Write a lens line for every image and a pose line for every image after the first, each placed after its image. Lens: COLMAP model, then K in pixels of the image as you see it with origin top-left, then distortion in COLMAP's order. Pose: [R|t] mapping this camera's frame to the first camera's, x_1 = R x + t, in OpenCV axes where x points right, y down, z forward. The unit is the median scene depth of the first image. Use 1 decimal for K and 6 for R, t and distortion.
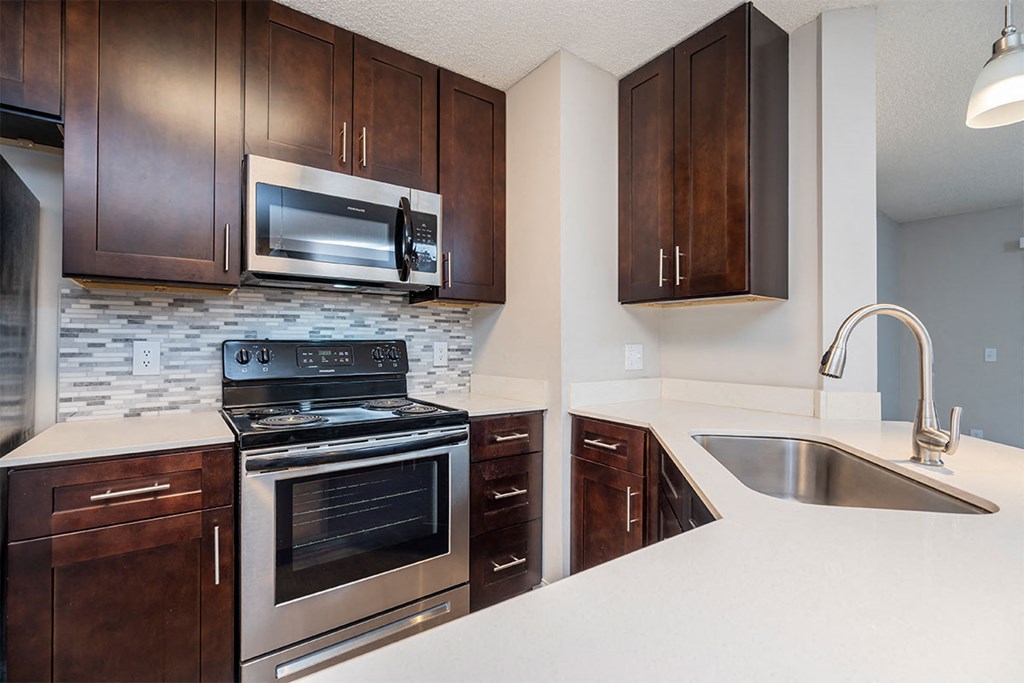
lens RADIAL K [[465.4, 0, 509.8], [0, 465.4, 338.8], [0, 0, 1]] dist [-0.002599, 0.002402]
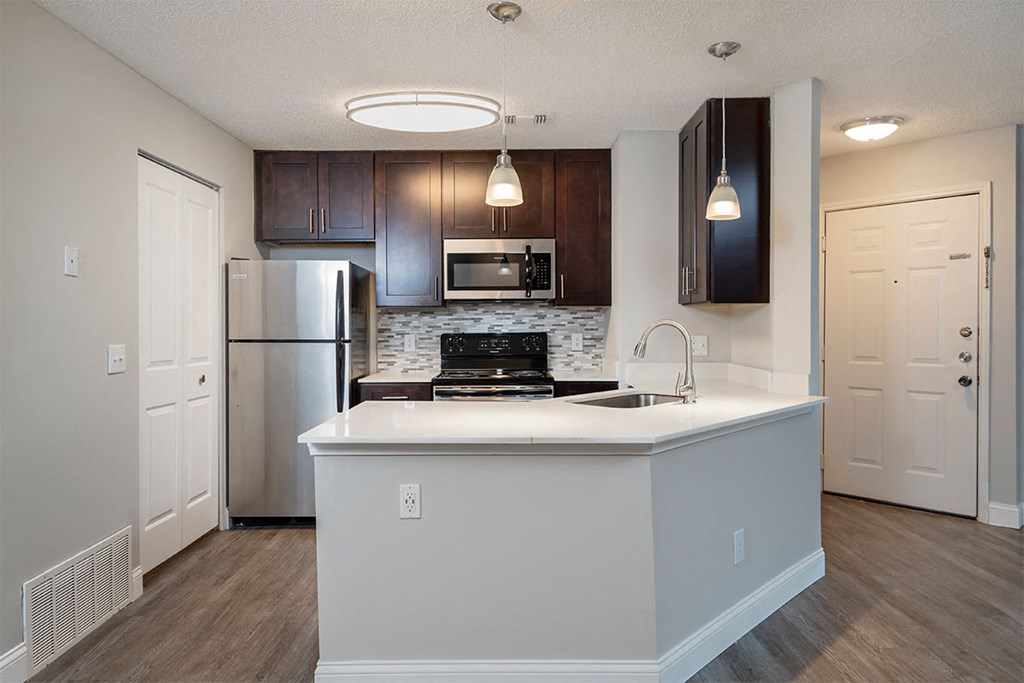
lens RADIAL K [[652.9, 0, 507.1], [0, 652.9, 333.3], [0, 0, 1]] dist [0.014630, -0.001940]
pose [[0.815518, 0.002173, -0.578728, 1.006245], [0.014040, 0.999624, 0.023538, -0.051445], [0.578562, -0.027321, 0.815181, -0.882909]]
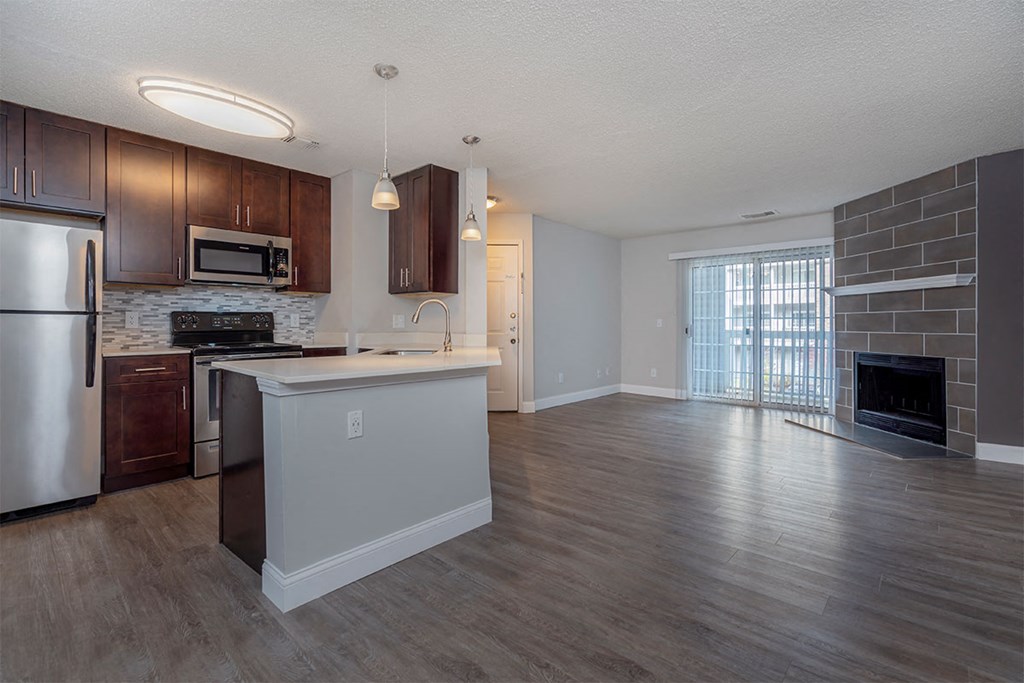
lens RADIAL K [[465.4, 0, 502.9], [0, 465.4, 322.3], [0, 0, 1]] dist [-0.002599, 0.002402]
pose [[0.980622, -0.000825, 0.195909, 0.355766], [-0.001748, 0.999914, 0.012961, 0.019298], [-0.195903, -0.013052, 0.980536, -1.137649]]
